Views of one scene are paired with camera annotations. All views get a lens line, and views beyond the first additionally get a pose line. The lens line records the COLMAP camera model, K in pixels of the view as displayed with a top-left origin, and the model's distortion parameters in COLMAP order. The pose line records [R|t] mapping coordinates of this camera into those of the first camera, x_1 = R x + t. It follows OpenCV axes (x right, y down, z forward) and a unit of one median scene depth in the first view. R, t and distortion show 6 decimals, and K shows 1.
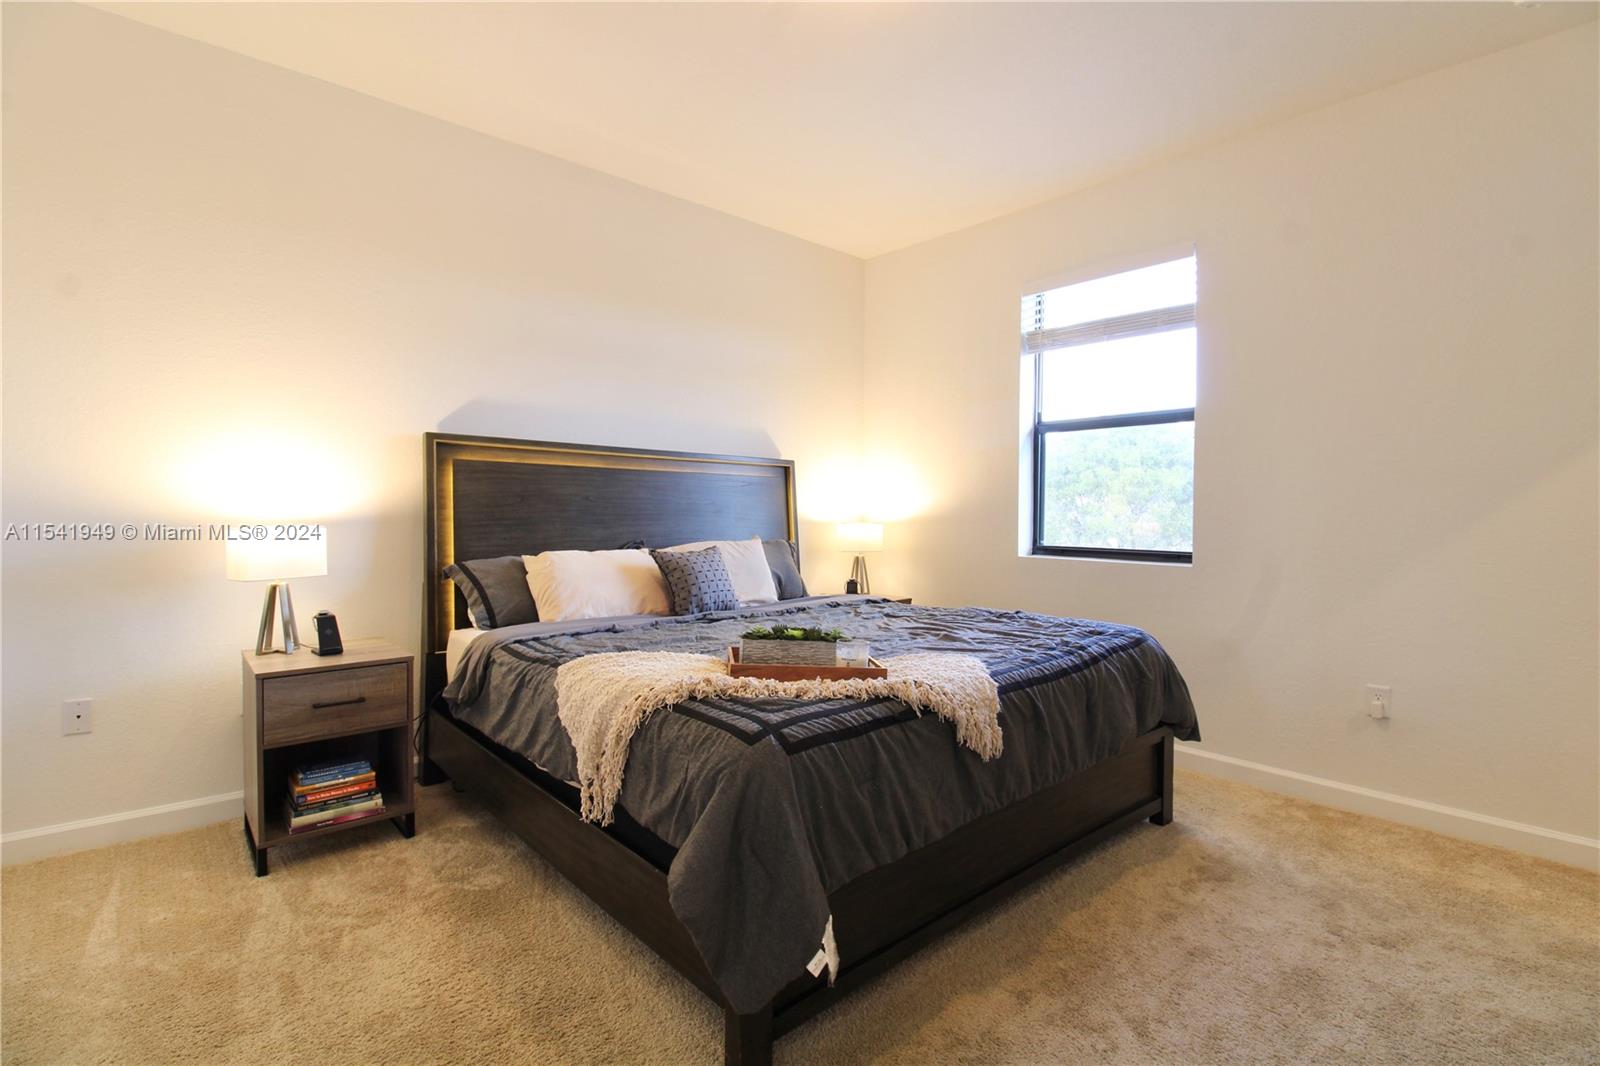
lens RADIAL K [[737.4, 0, 807.2], [0, 737.4, 514.4], [0, 0, 1]] dist [0.002852, -0.014355]
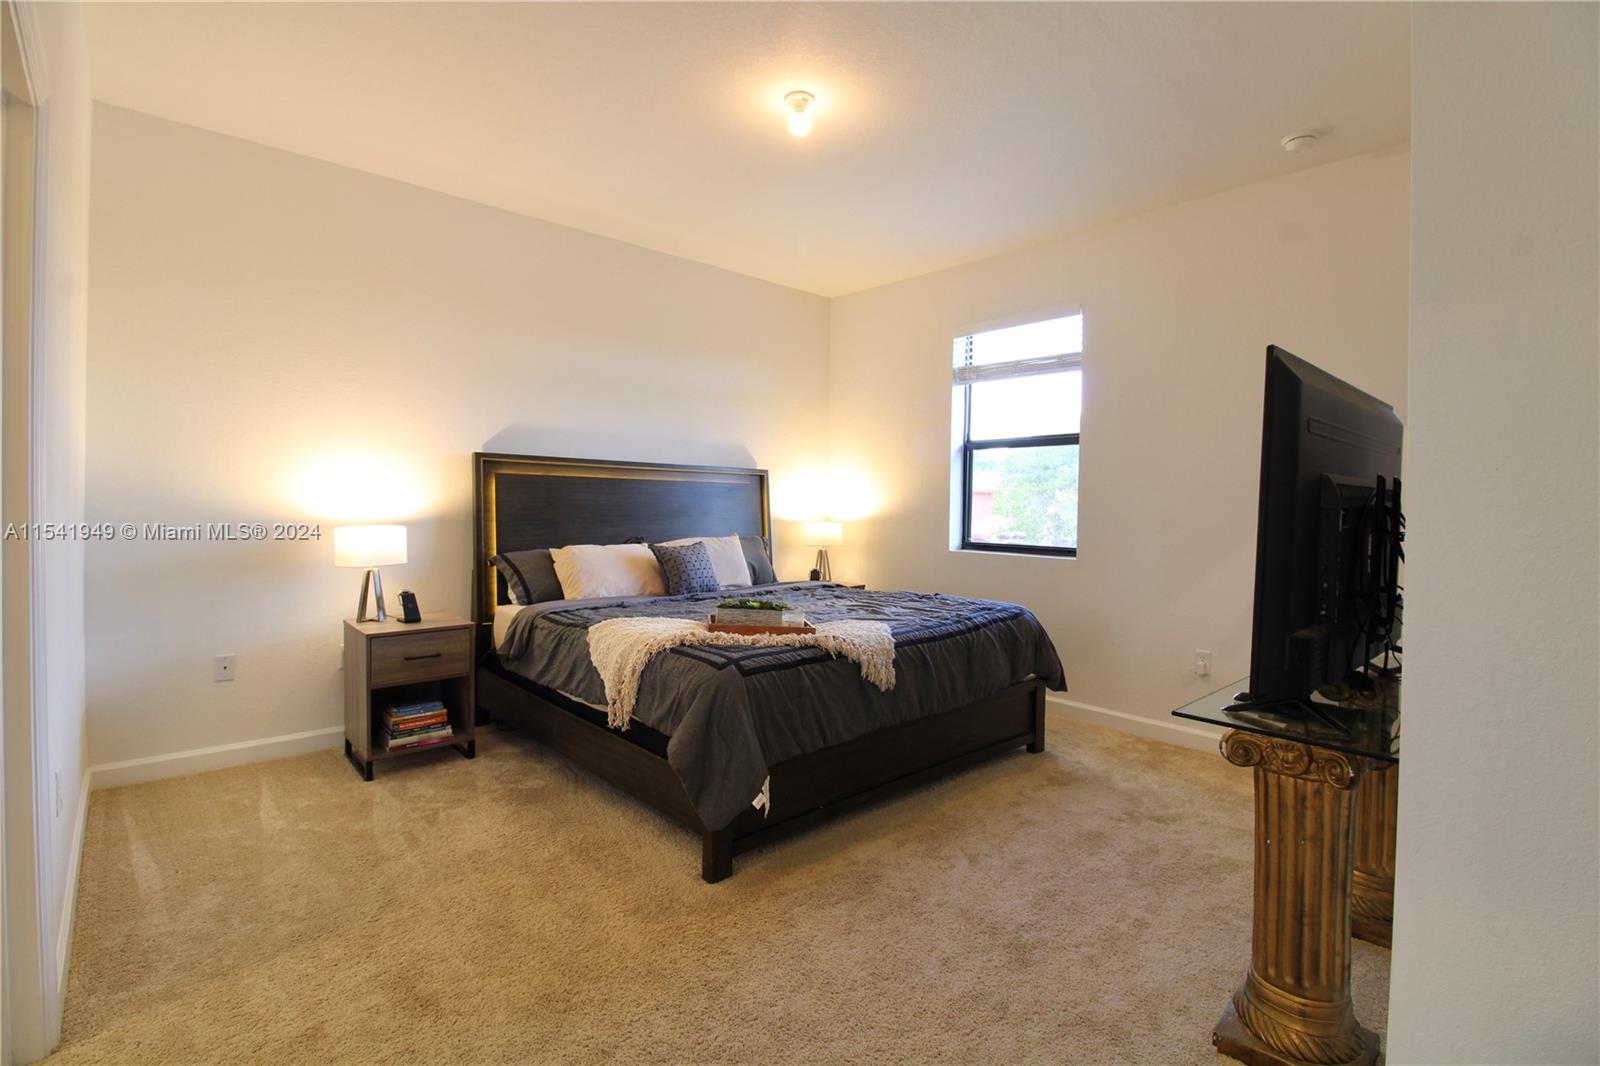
lens RADIAL K [[737.4, 0, 807.2], [0, 737.4, 514.4], [0, 0, 1]] dist [0.002852, -0.014355]
pose [[0.999910, 0.004966, 0.012449, 0.055465], [-0.005107, 0.999923, 0.011325, -0.025675], [-0.012392, -0.011387, 0.999858, -0.357573]]
